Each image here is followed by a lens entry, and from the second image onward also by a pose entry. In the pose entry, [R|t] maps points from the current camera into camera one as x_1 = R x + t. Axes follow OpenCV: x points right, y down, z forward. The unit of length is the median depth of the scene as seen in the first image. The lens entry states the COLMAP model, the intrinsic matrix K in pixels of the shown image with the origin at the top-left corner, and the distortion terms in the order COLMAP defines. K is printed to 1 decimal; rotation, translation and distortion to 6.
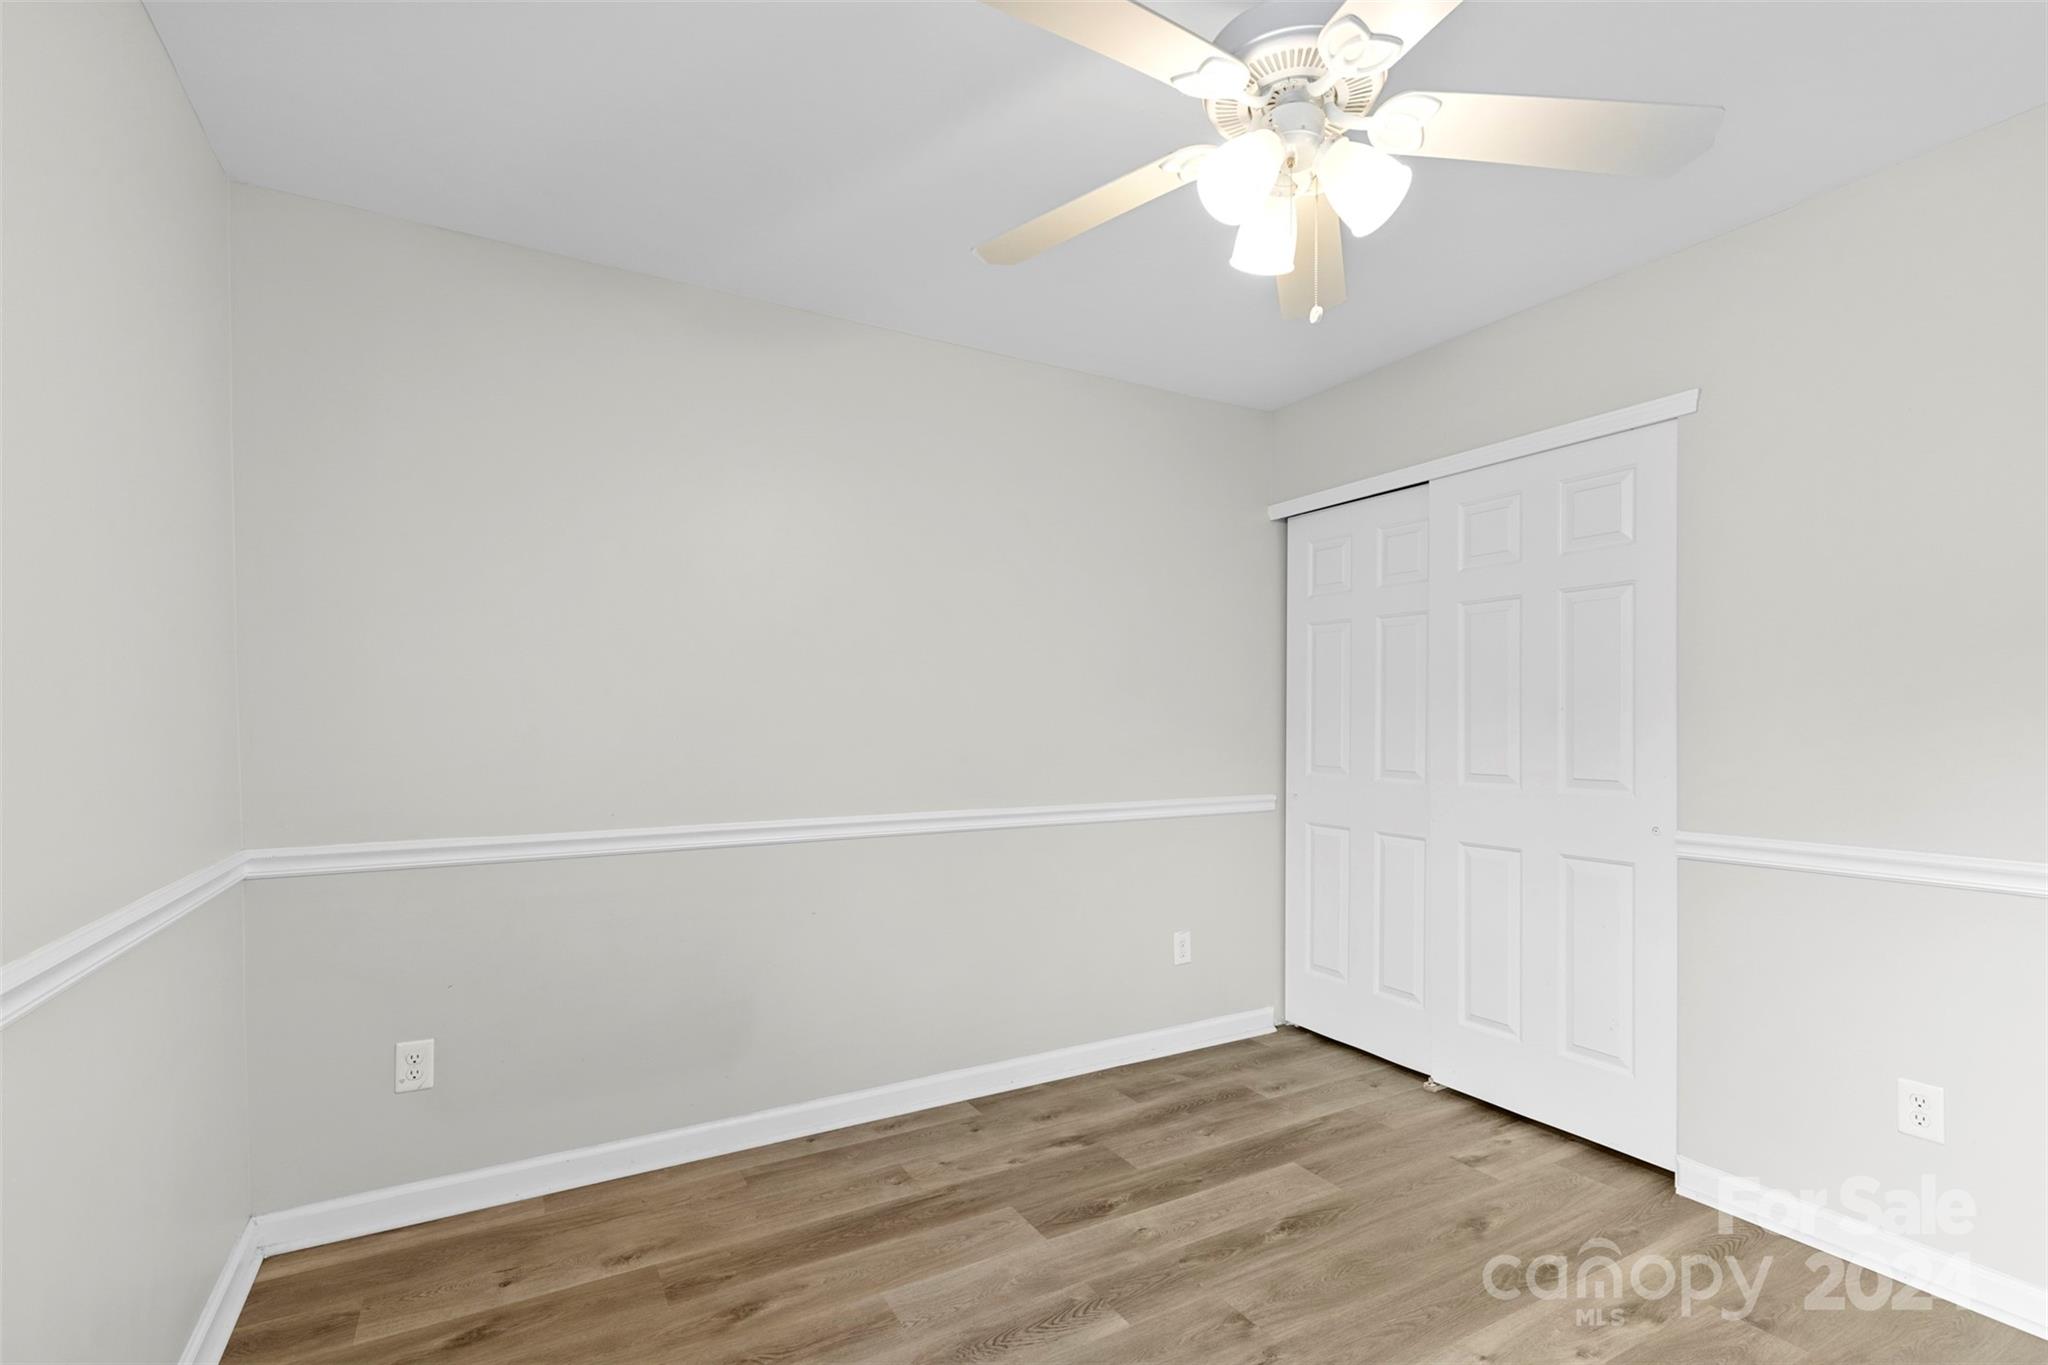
lens RADIAL K [[924.7, 0, 1034.3], [0, 924.7, 698.4], [0, 0, 1]] dist [0.003326, 0.000365]
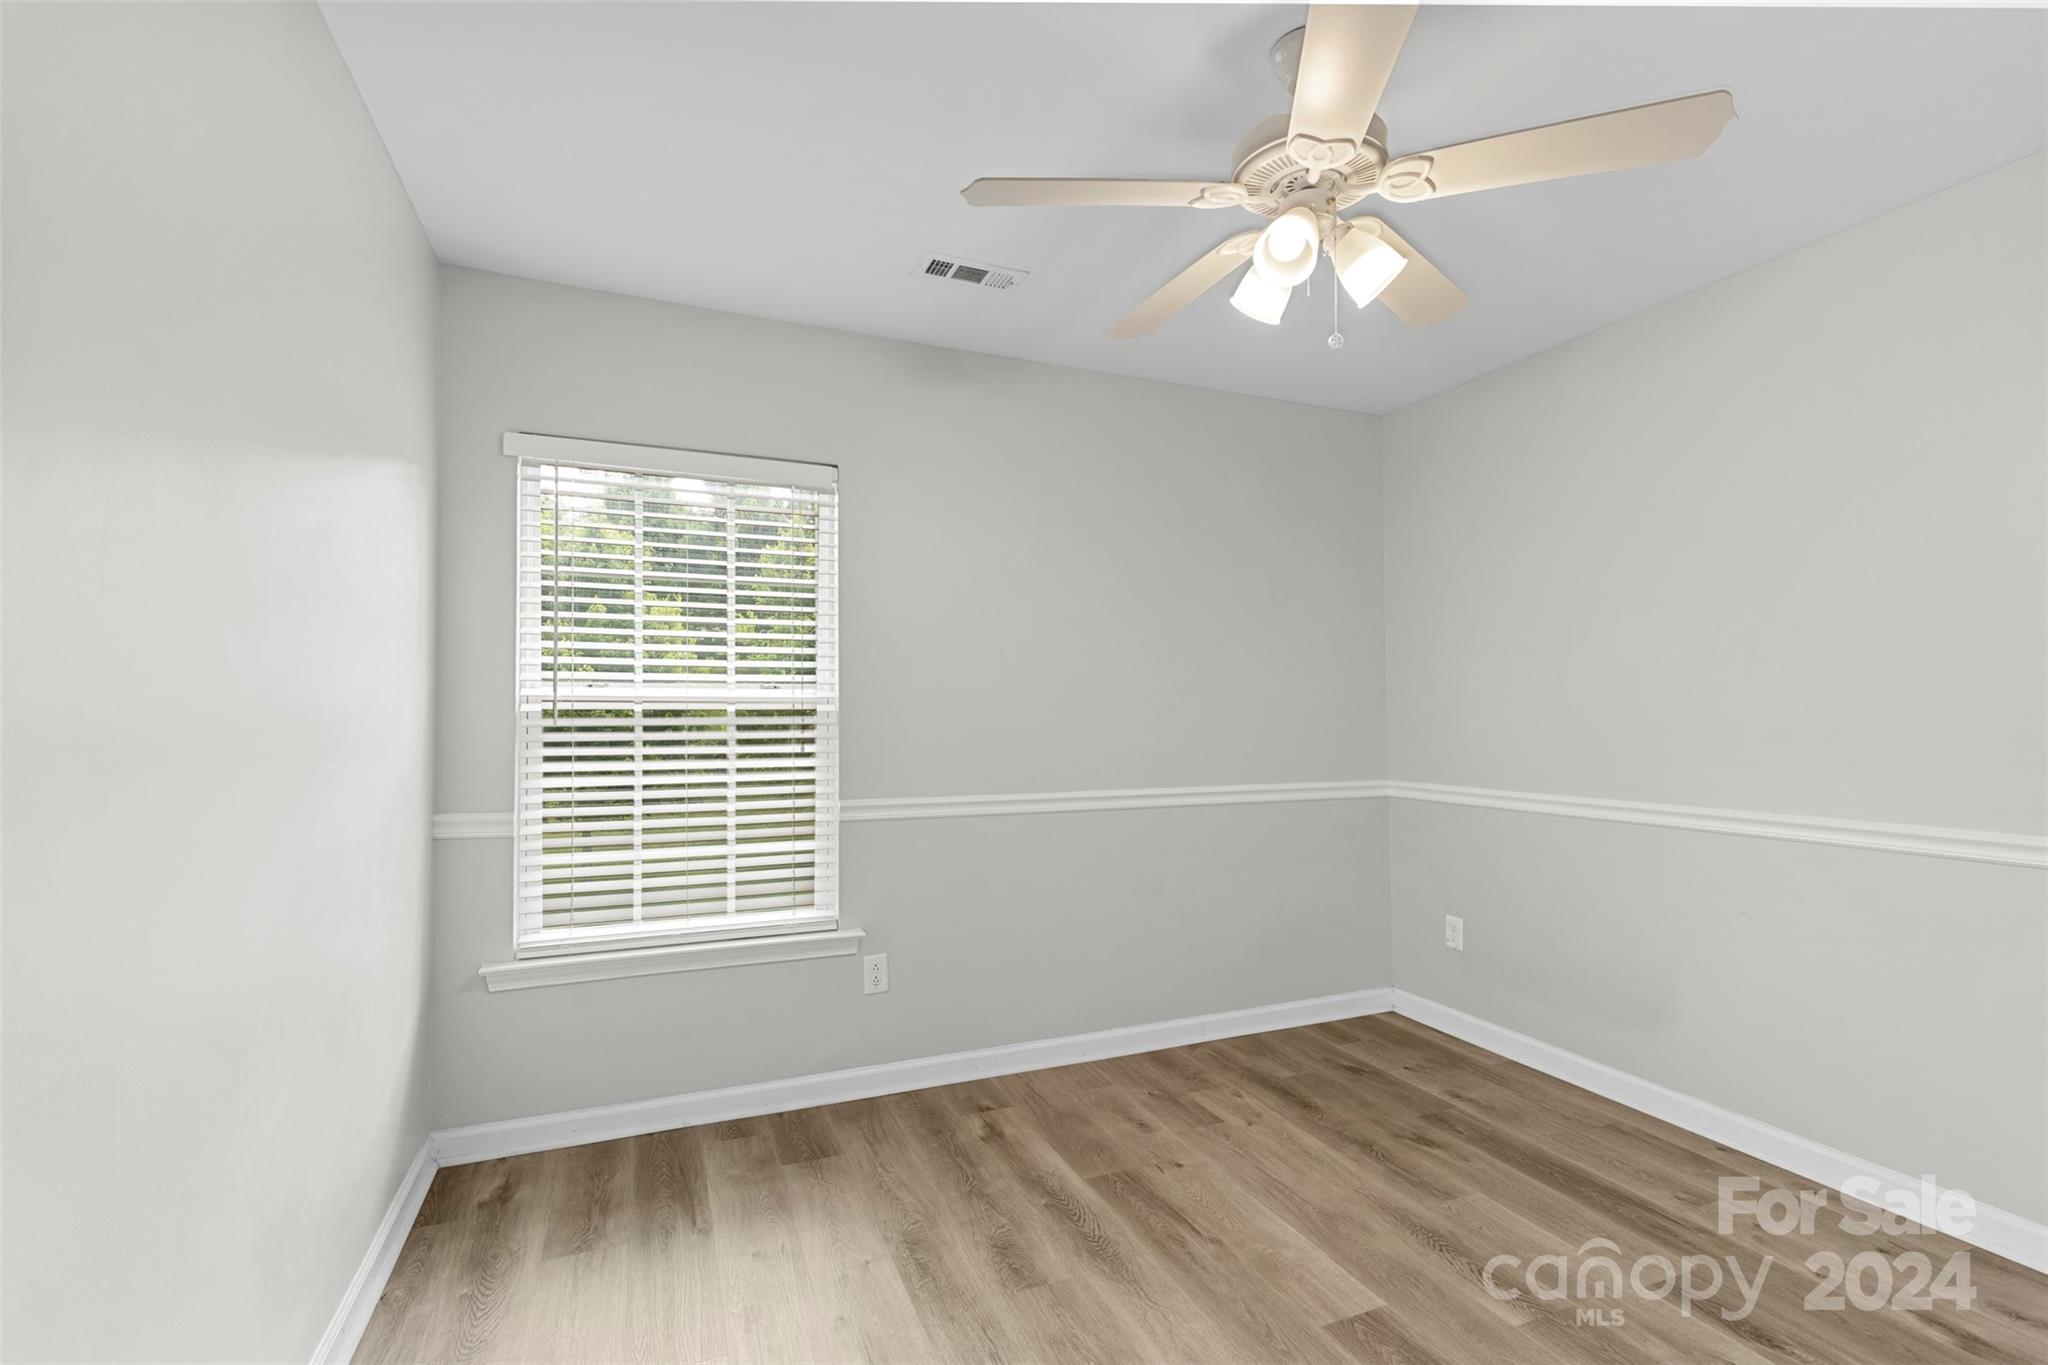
lens RADIAL K [[924.7, 0, 1034.3], [0, 924.7, 698.4], [0, 0, 1]] dist [0.003326, 0.000365]
pose [[-0.127234, -0.013226, -0.991785, 1.013252], [0.037330, 0.999139, -0.018113, 0.016632], [0.991170, -0.039328, -0.126631, 0.578684]]
